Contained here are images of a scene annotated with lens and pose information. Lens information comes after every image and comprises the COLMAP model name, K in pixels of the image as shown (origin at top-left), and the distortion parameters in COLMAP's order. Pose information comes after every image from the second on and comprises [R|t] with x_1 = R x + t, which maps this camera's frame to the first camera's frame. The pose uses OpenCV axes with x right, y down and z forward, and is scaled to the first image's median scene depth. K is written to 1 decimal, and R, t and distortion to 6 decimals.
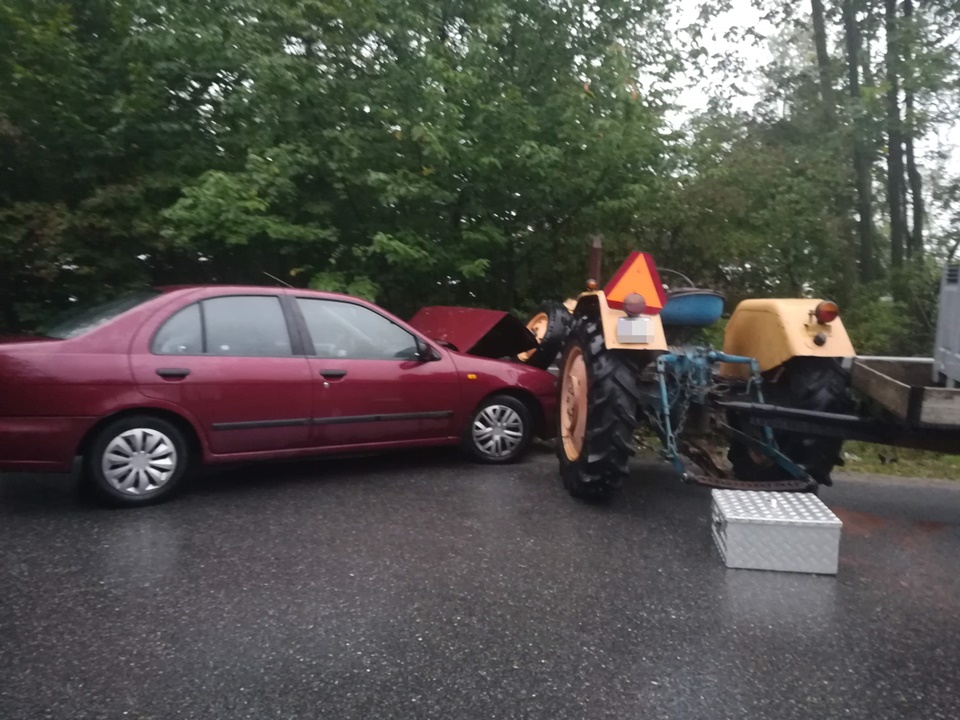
lens RADIAL K [[742.3, 0, 480.0], [0, 742.3, 360.0], [0, 0, 1]] dist [0.069610, -0.086337]
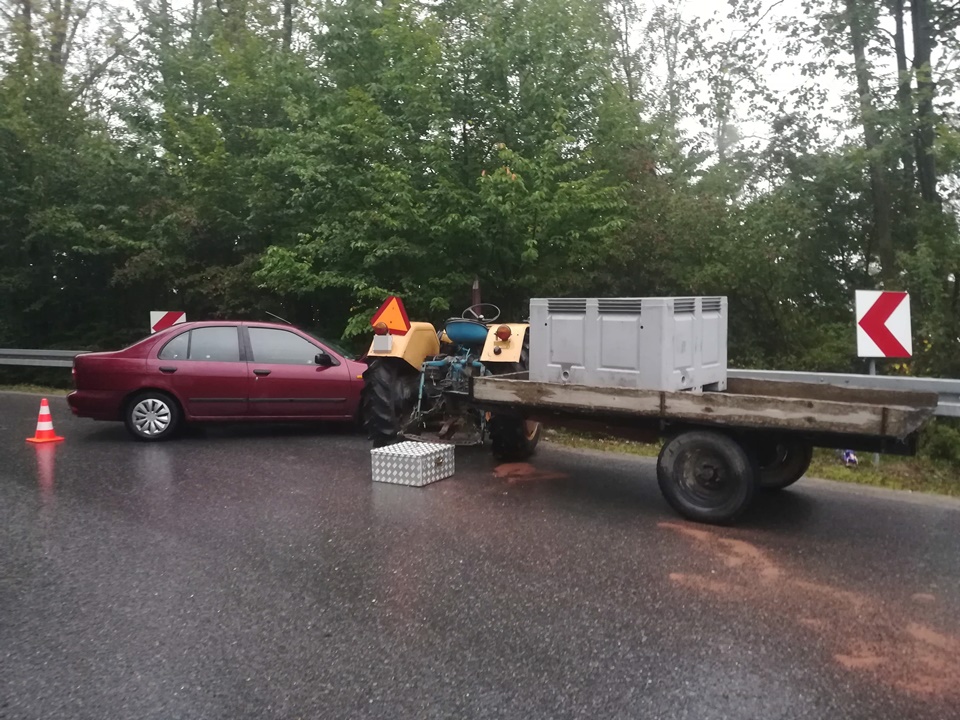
lens RADIAL K [[742.3, 0, 480.0], [0, 742.3, 360.0], [0, 0, 1]] dist [0.069610, -0.086337]
pose [[0.929223, 0.002530, -0.369512, 0.945561], [-0.015942, 0.999320, -0.033246, 0.041781], [0.369176, 0.036784, 0.928631, -0.408496]]
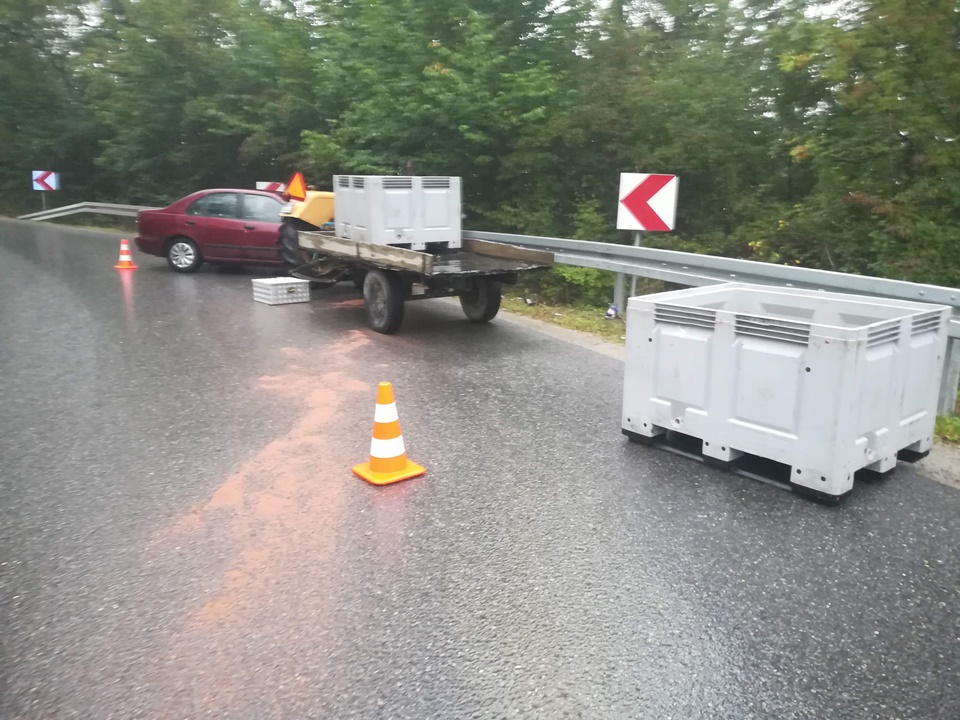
lens RADIAL K [[742.3, 0, 480.0], [0, 742.3, 360.0], [0, 0, 1]] dist [0.069610, -0.086337]
pose [[0.760413, 0.141306, -0.633881, 2.027025], [-0.065331, 0.987735, 0.141816, 0.052777], [0.646146, -0.066427, 0.760318, -0.361643]]
